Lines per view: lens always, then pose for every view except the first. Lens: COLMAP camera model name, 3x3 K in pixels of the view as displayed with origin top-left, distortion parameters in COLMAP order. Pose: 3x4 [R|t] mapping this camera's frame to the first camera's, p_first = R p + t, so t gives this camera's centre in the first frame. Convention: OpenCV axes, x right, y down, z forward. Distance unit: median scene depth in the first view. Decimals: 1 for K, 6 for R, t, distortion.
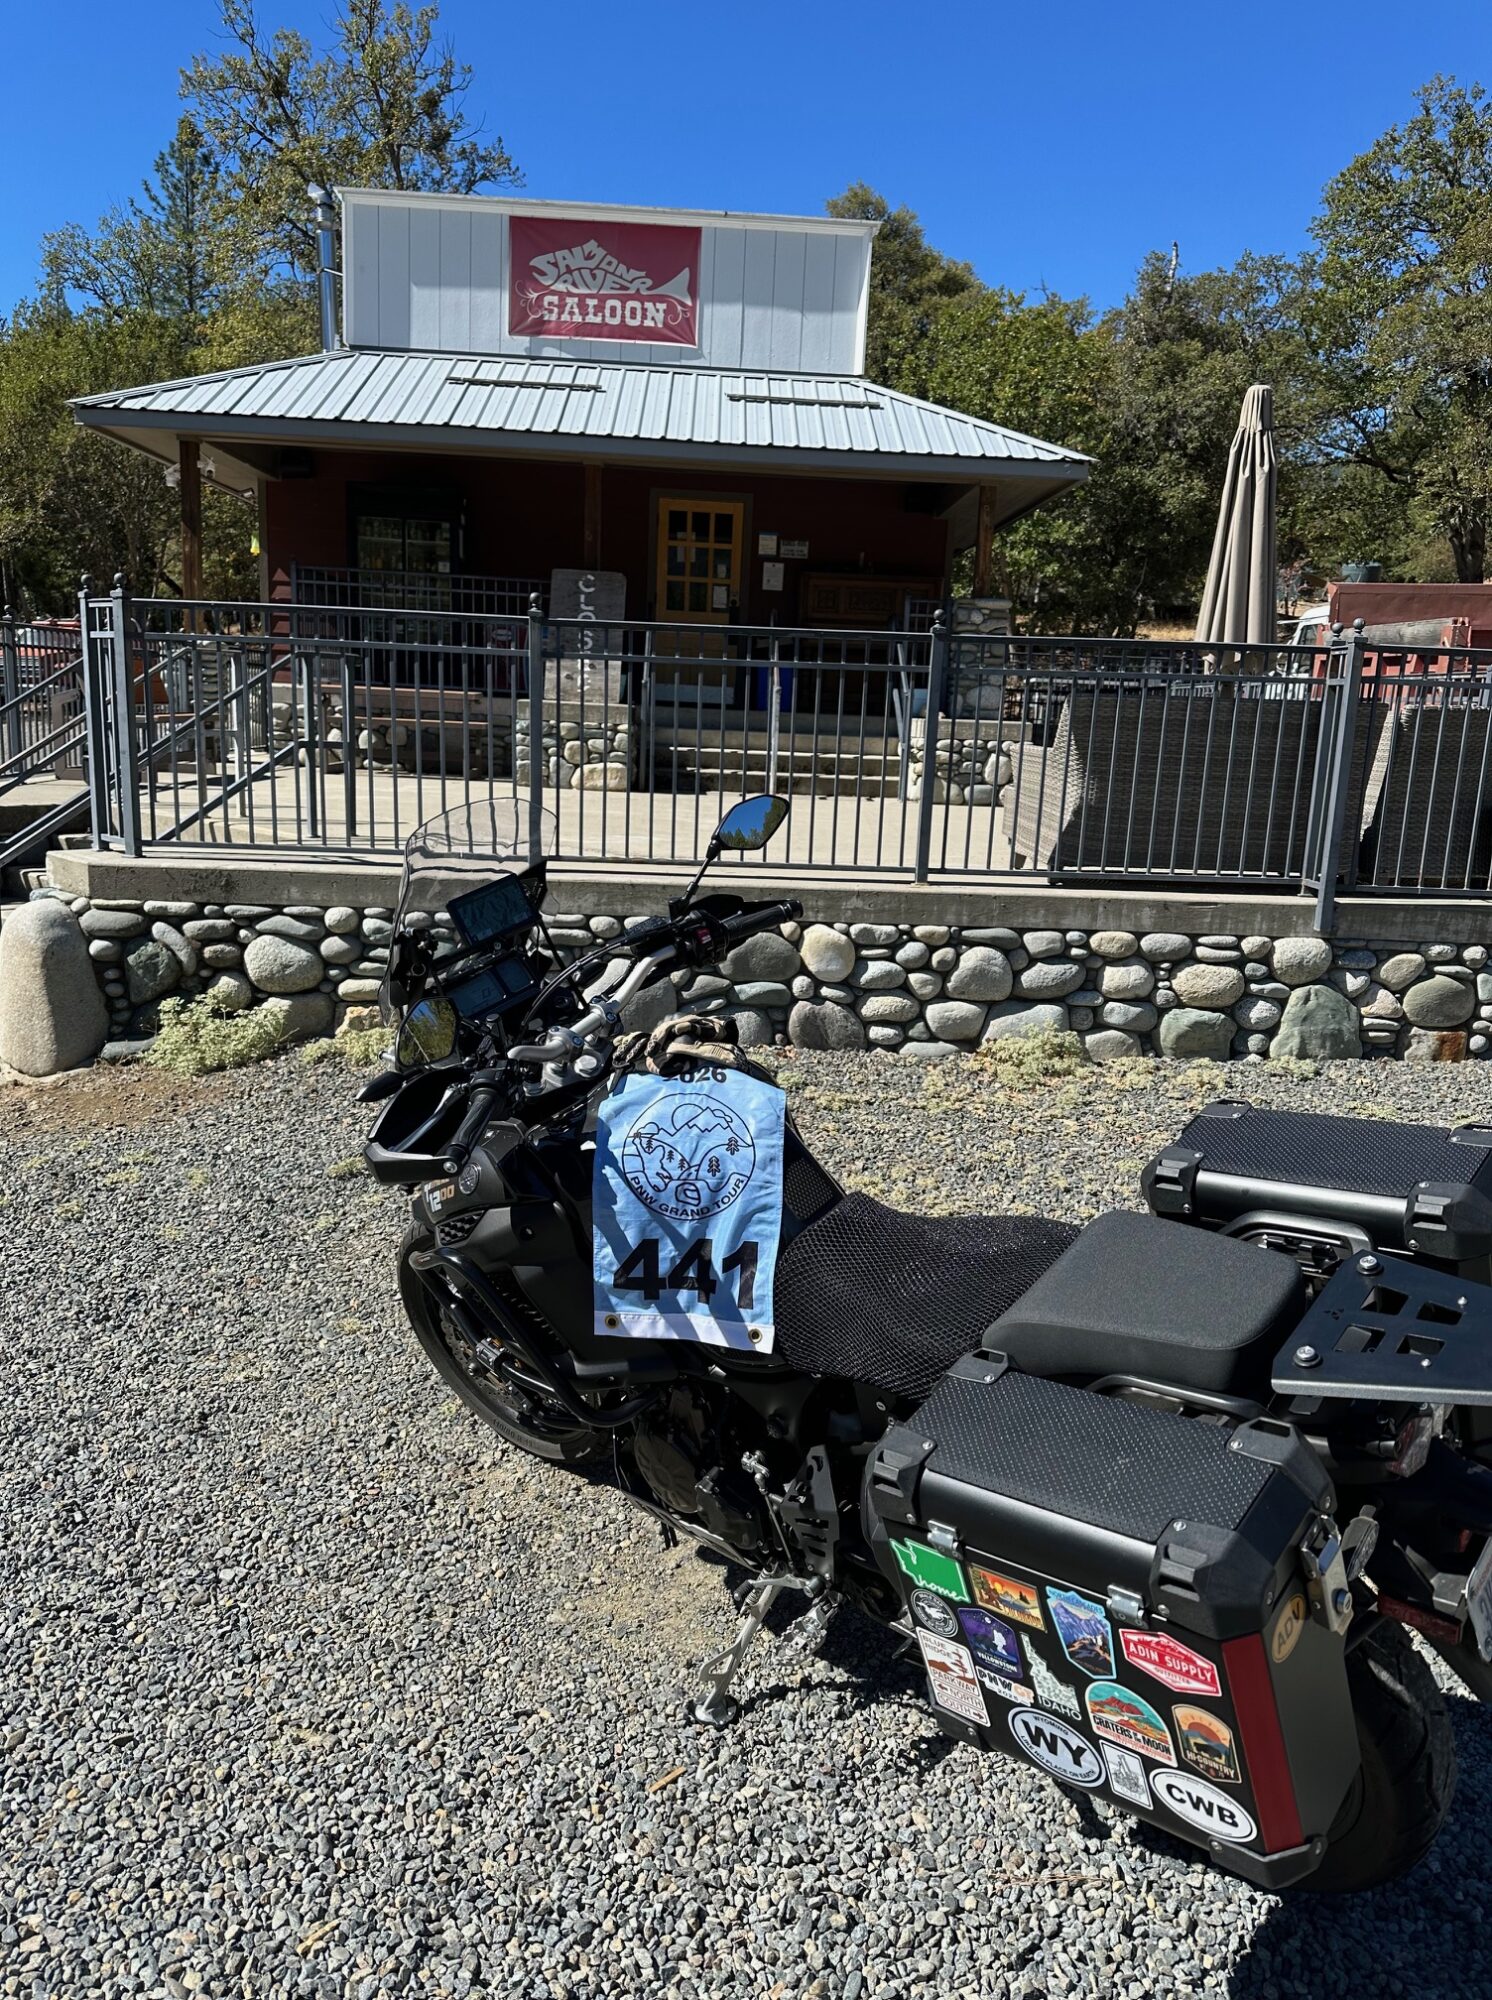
lens RADIAL K [[1438.3, 0, 746.0], [0, 1438.3, 1000.0], [0, 0, 1]] dist [0.012740, -0.020865]
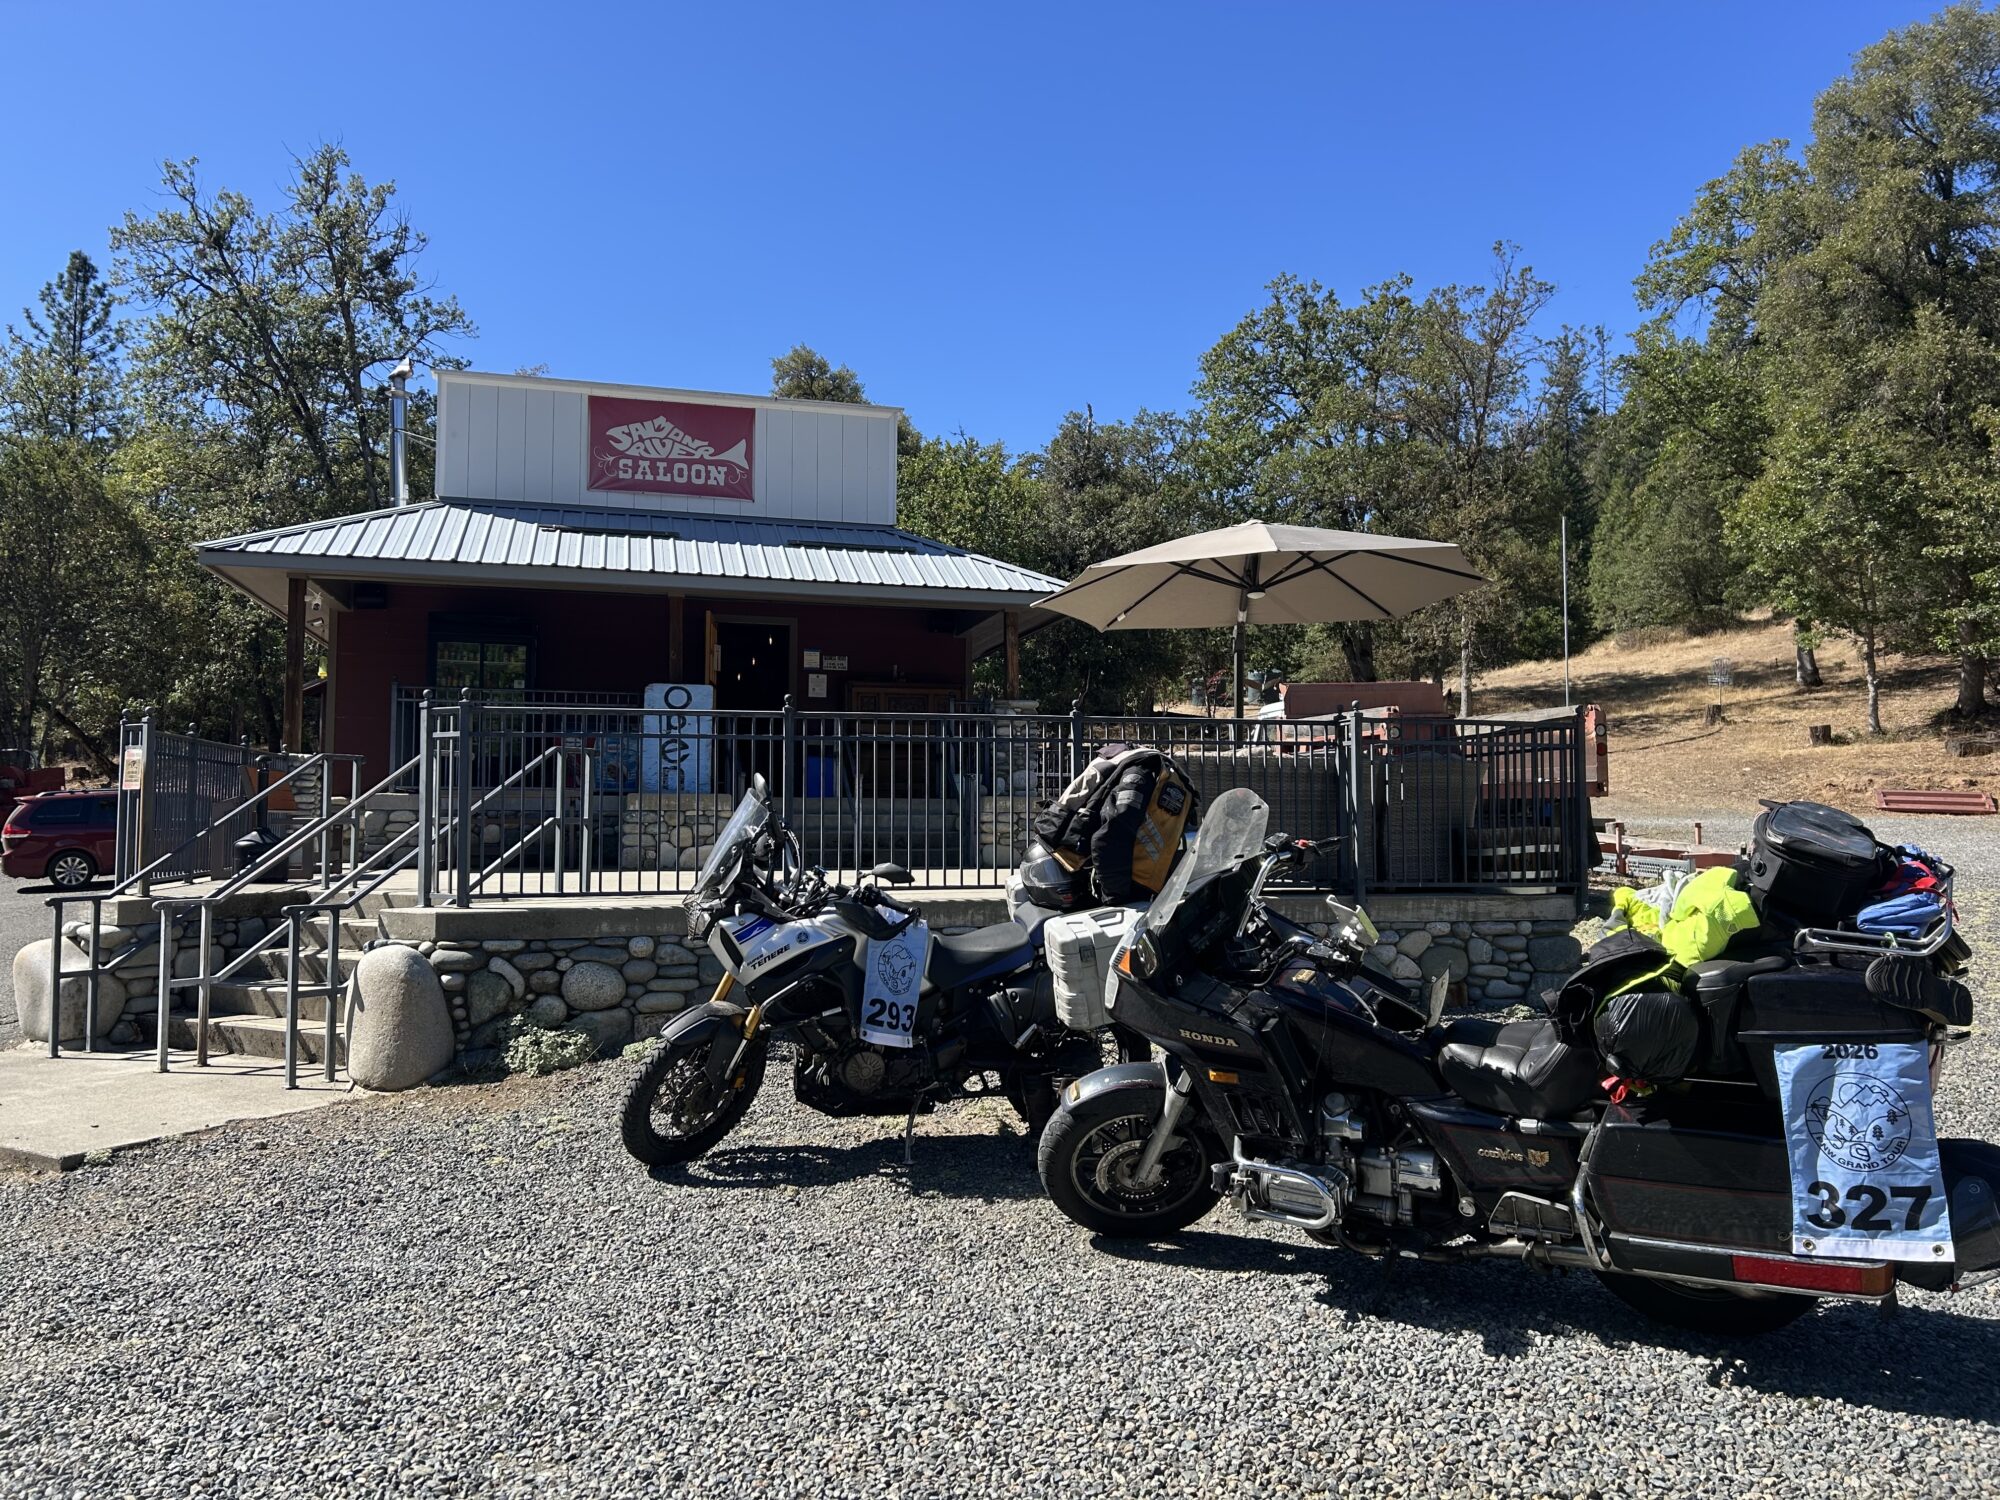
lens RADIAL K [[1514.8, 0, 1000.0], [0, 1514.8, 750.0], [0, 0, 1]] dist [0.058165, -0.055498]
pose [[0.975534, -0.029122, 0.217913, -0.115217], [0.081585, 0.968366, -0.235819, 0.051320], [-0.204152, 0.247828, 0.947050, -0.163783]]
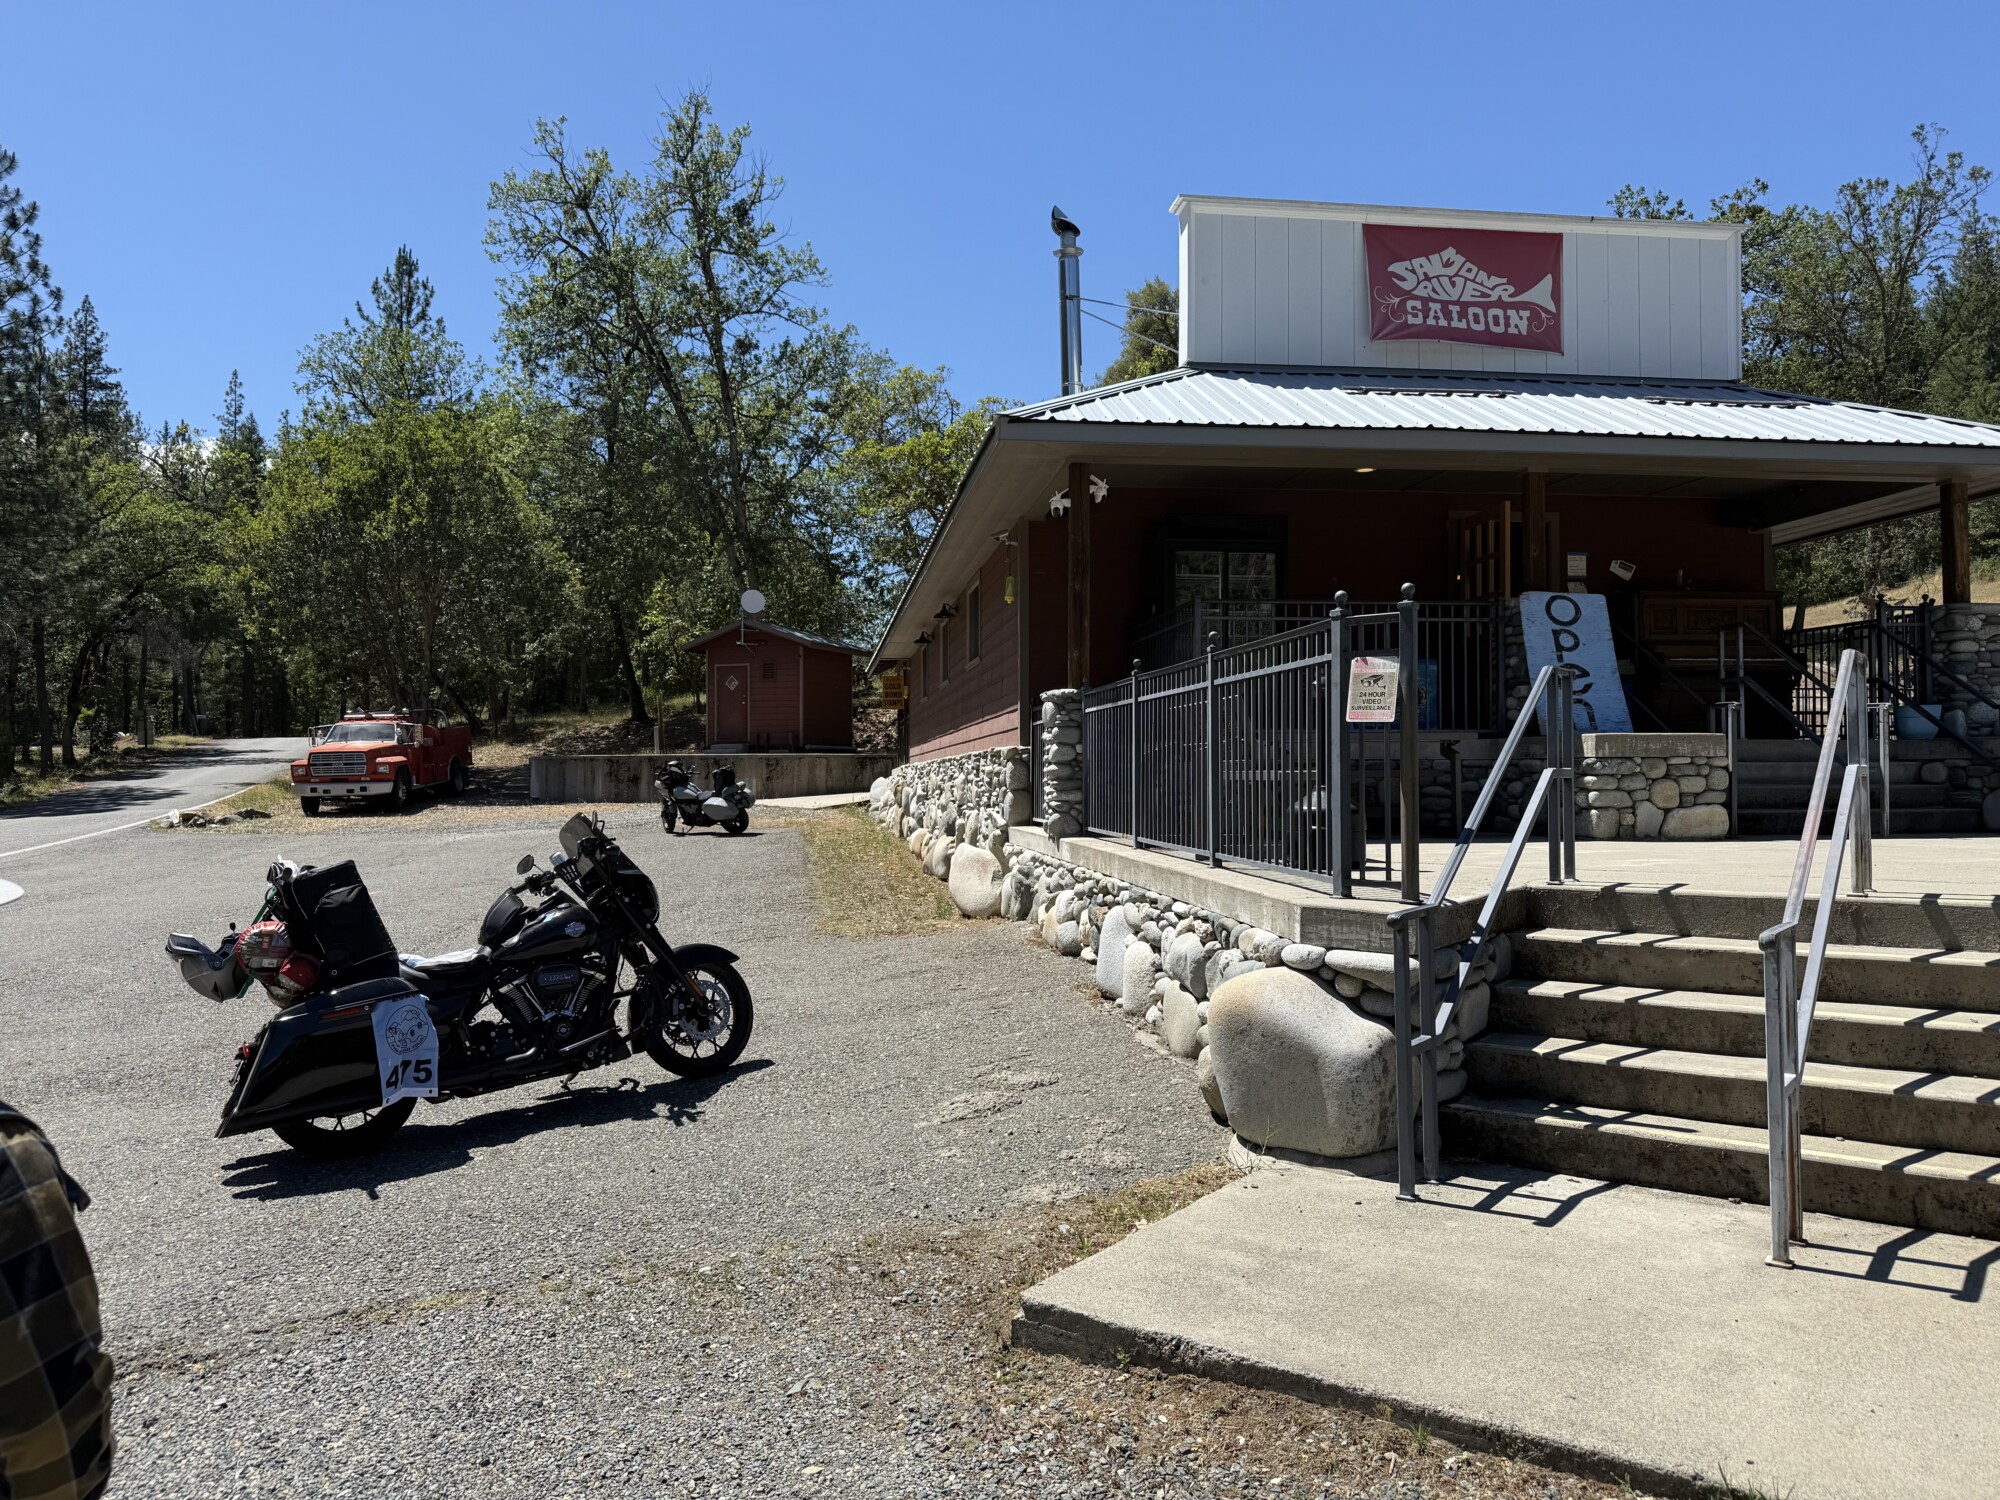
lens RADIAL K [[1429.2, 0, 1014.0], [0, 1429.2, 765.2], [0, 0, 1]] dist [-0.001276, -0.008900]
pose [[0.993119, -0.050359, 0.105729, -0.487705], [0.071085, 0.976699, -0.202501, -0.046242], [-0.093068, 0.208624, 0.973558, 0.217623]]
